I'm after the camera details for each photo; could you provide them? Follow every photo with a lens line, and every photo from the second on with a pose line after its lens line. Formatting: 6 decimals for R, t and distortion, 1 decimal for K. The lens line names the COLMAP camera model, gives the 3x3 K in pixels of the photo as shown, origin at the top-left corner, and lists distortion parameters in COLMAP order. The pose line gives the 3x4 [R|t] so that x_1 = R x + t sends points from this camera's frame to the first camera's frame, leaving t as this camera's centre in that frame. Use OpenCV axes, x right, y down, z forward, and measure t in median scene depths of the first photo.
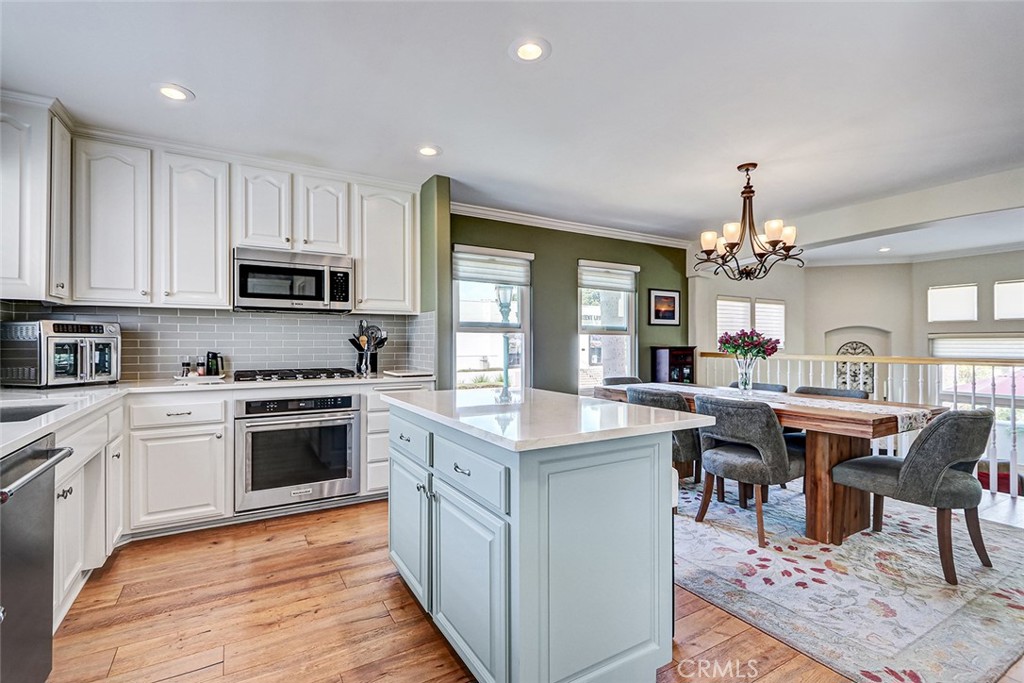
lens RADIAL K [[469.6, 0, 495.5], [0, 469.6, 340.7], [0, 0, 1]] dist [-0.000074, -0.001835]
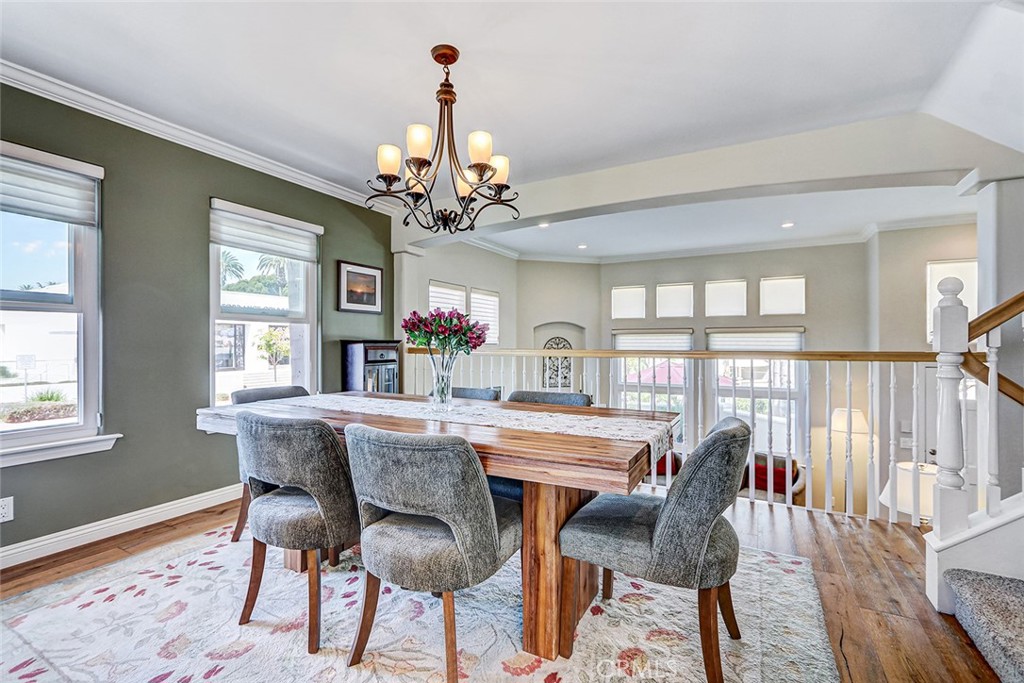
lens RADIAL K [[469.6, 0, 502.2], [0, 469.6, 338.6], [0, 0, 1]] dist [-0.000074, -0.001835]
pose [[0.850000, 0.002823, 0.526775, 0.261869], [-0.001405, 0.999994, -0.003093, 0.019270], [-0.526781, 0.001889, 0.849999, 0.410003]]
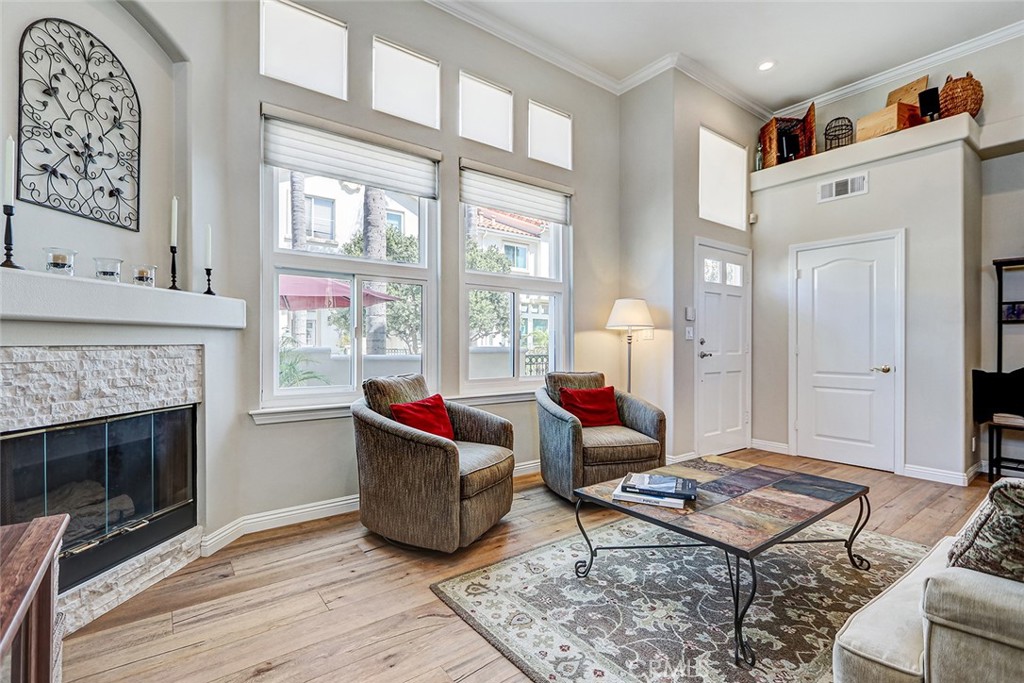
lens RADIAL K [[469.6, 0, 510.7], [0, 469.6, 344.1], [0, 0, 1]] dist [-0.000074, -0.001835]
pose [[-0.129908, -0.001510, 0.991525, 0.956941], [-0.008520, 0.999964, 0.000407, 0.380399], [-0.991489, -0.008395, -0.129916, 1.636324]]
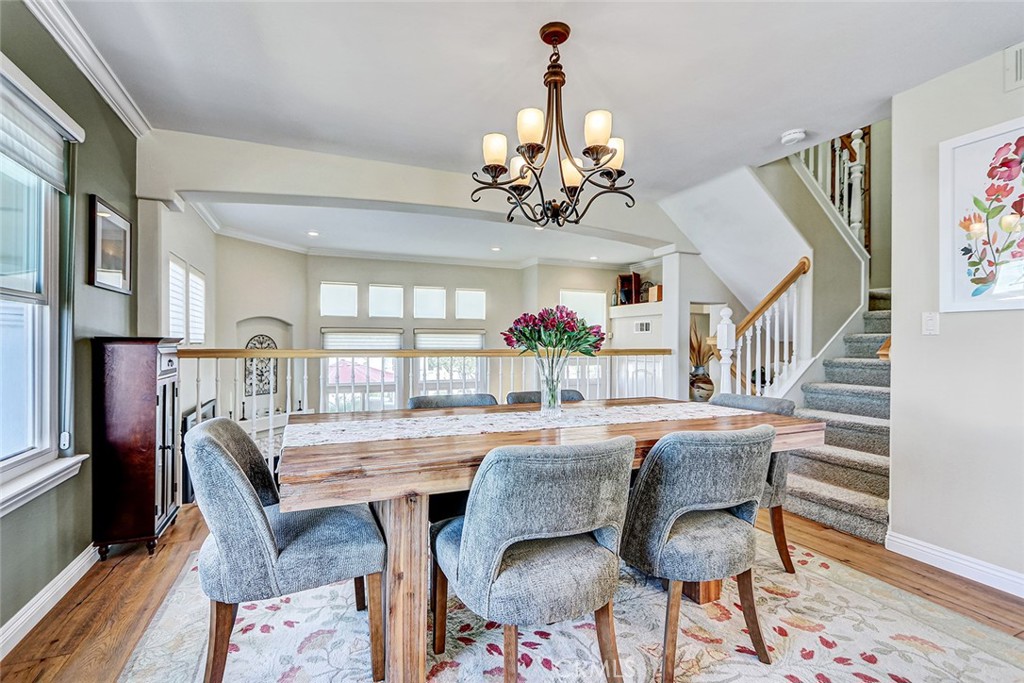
lens RADIAL K [[469.6, 0, 503.3], [0, 469.6, 342.3], [0, 0, 1]] dist [-0.000074, -0.001835]
pose [[0.111164, -0.001308, 0.993801, -0.059484], [-0.010774, 0.999939, 0.002521, 0.019757], [-0.993744, -0.010988, 0.111143, 0.980986]]
